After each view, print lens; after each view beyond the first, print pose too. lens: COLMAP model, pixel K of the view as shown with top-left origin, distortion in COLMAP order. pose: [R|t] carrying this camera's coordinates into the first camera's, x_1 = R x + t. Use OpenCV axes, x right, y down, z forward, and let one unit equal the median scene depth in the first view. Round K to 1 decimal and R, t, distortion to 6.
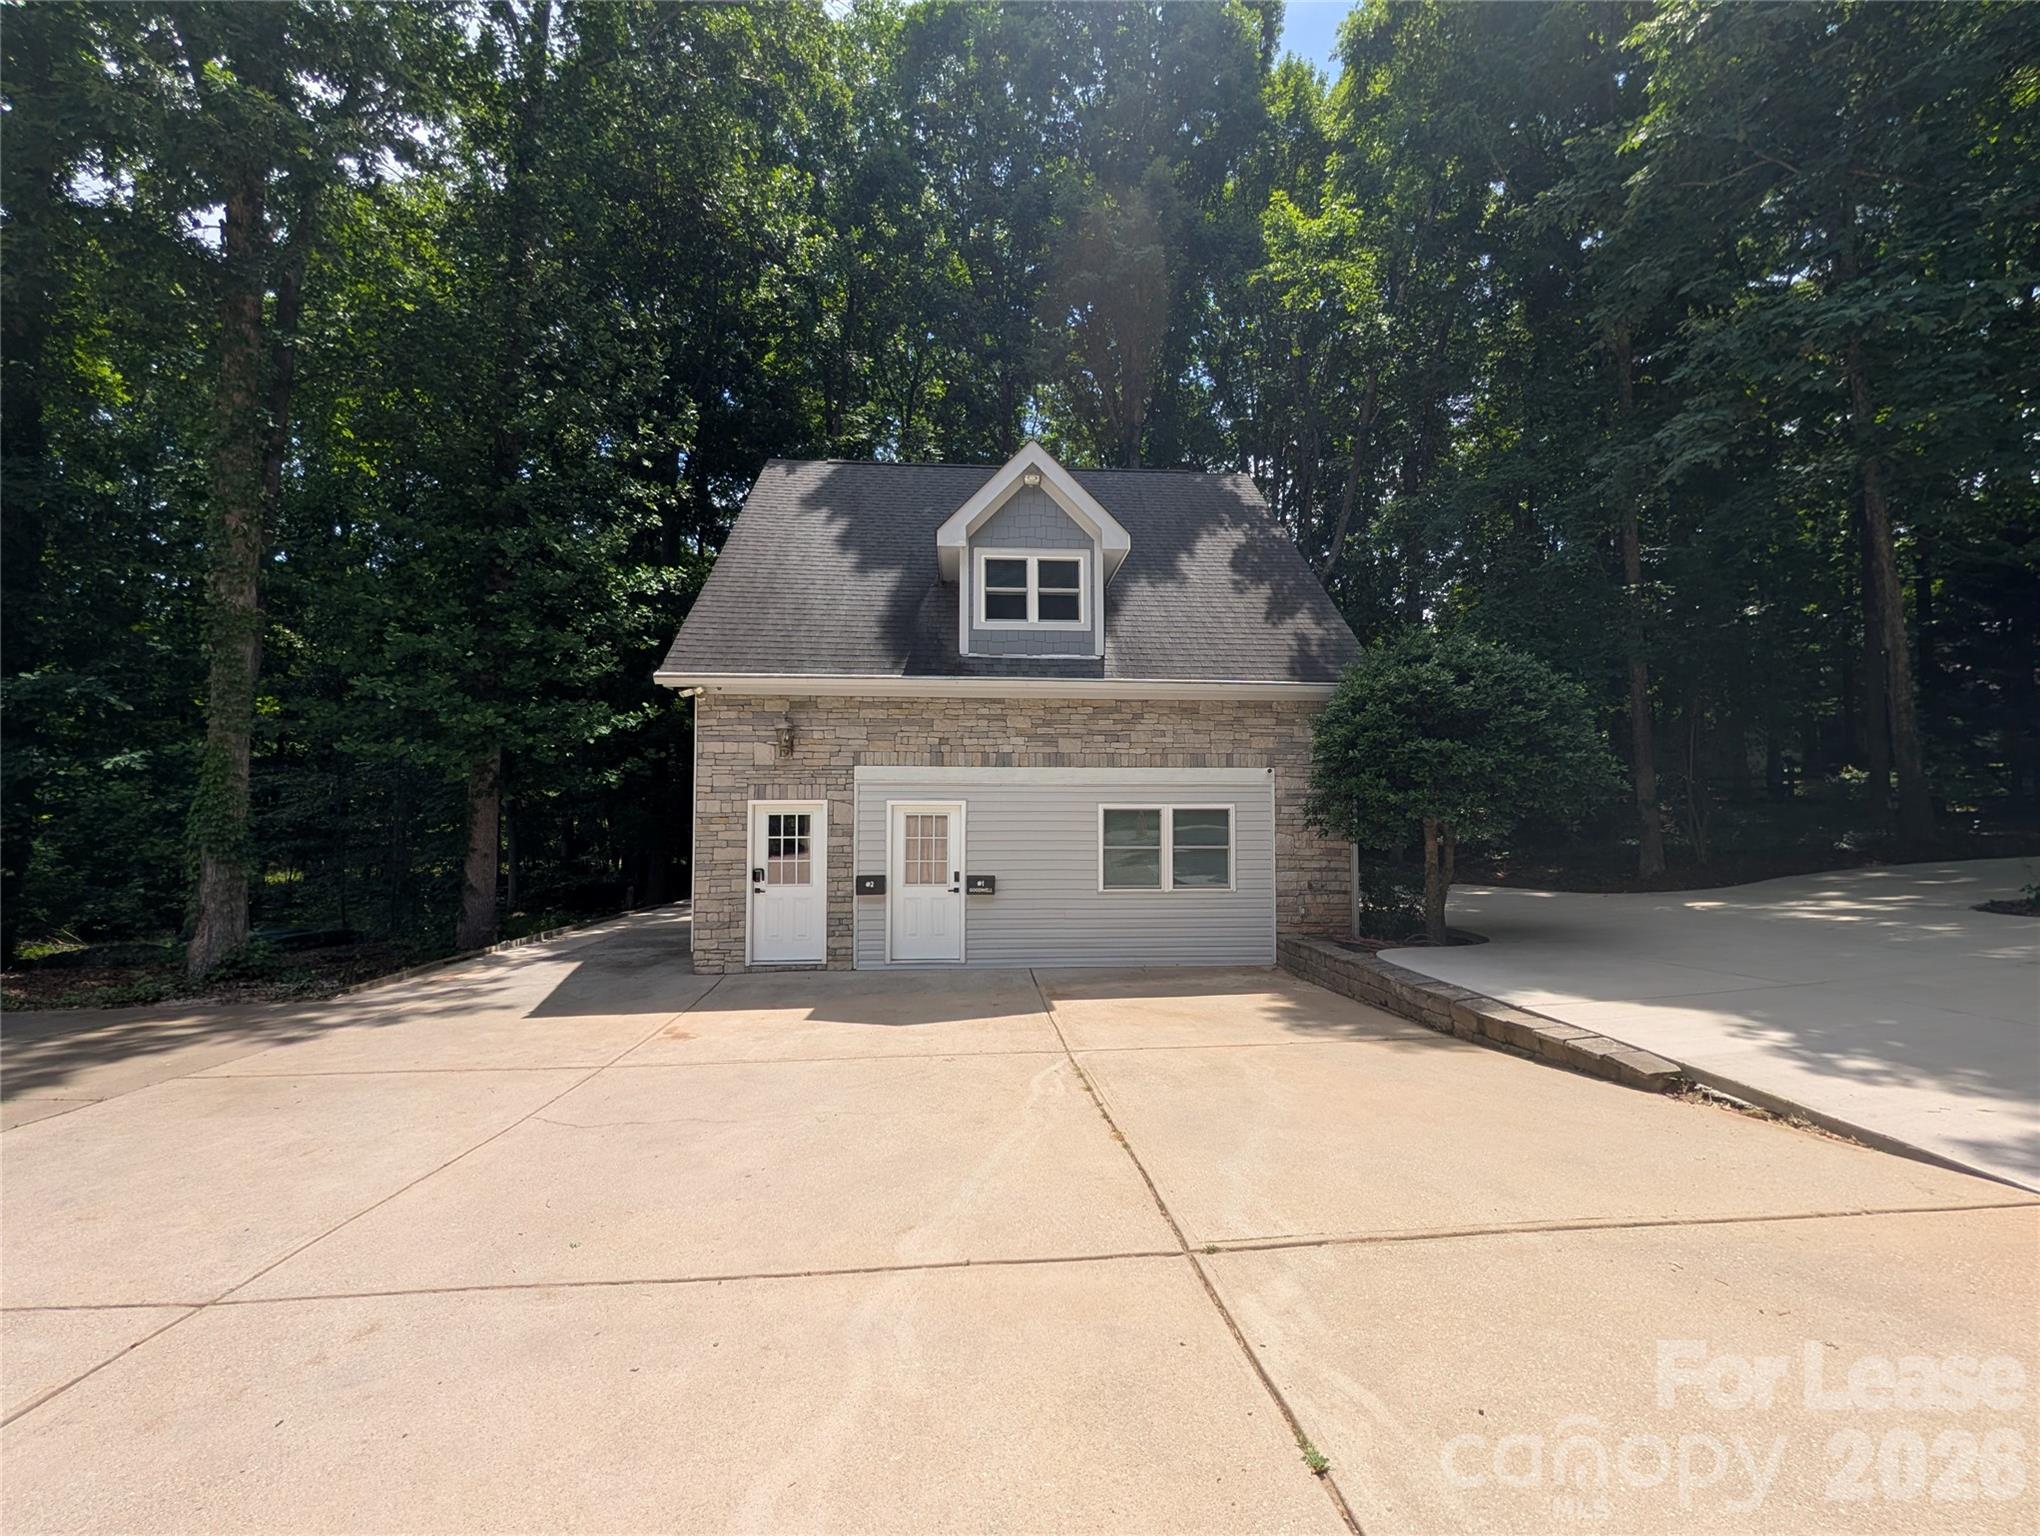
lens RADIAL K [[785.9, 0, 1018.2], [0, 785.9, 765.6], [0, 0, 1]] dist [0.000943, 0.000011]
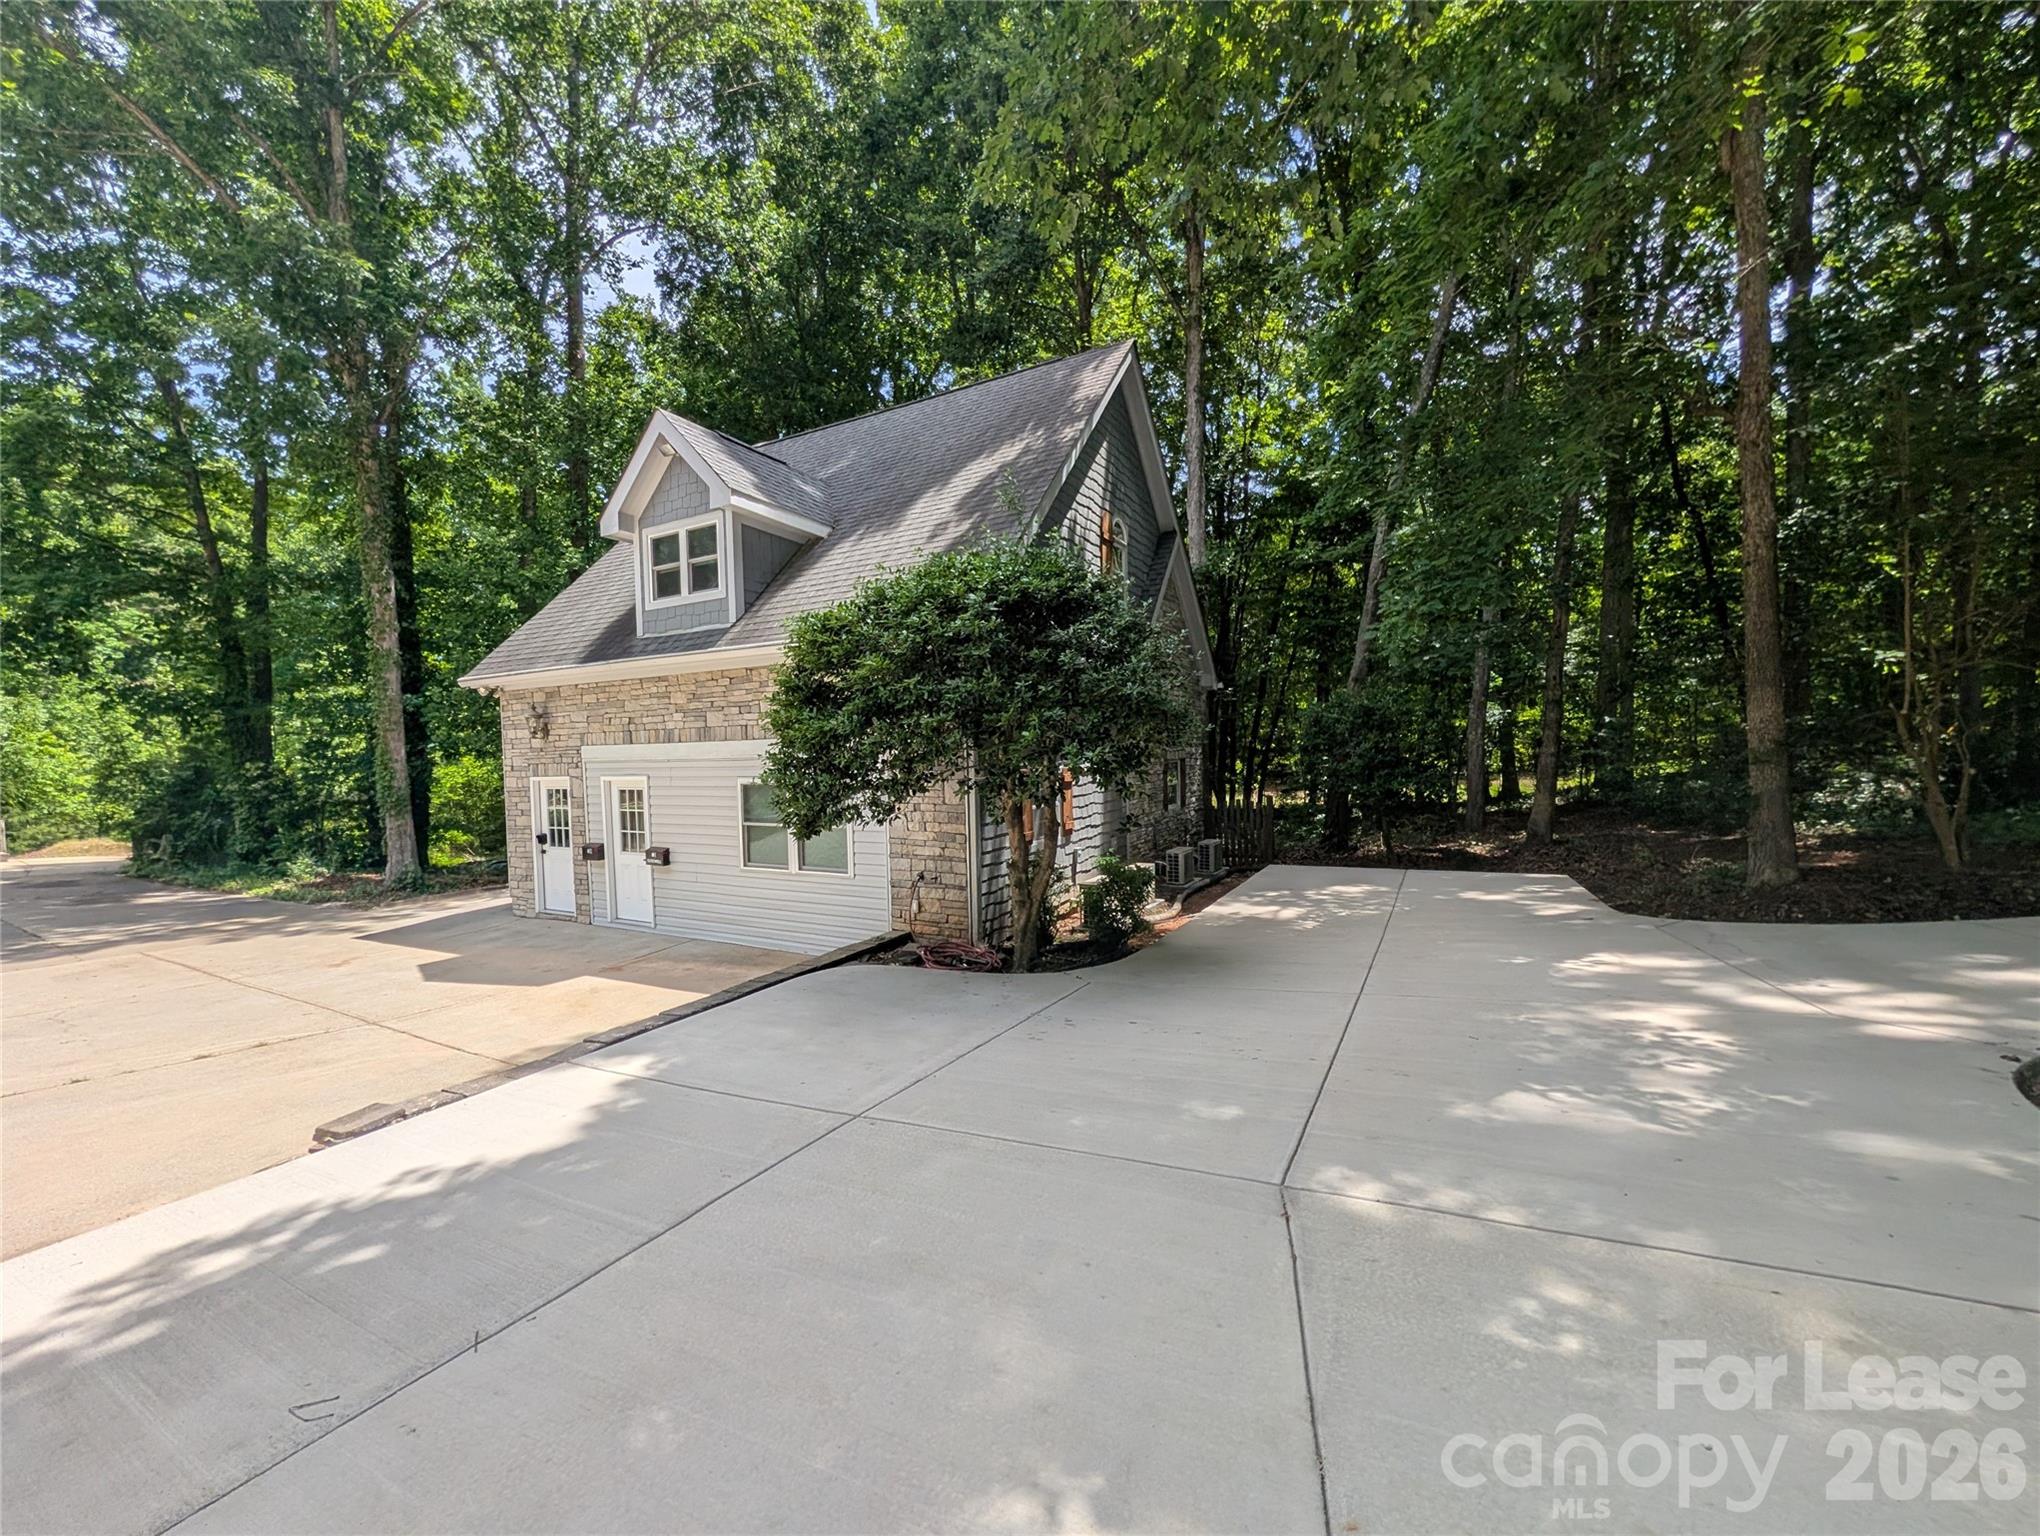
lens RADIAL K [[785.9, 0, 1022.2], [0, 785.9, 782.3], [0, 0, 1]] dist [0.000943, 0.000011]
pose [[0.843155, -0.000794, -0.537671, 0.918232], [0.043265, 0.996856, 0.066374, 0.004357], [0.535928, -0.079226, 0.840538, 0.379609]]
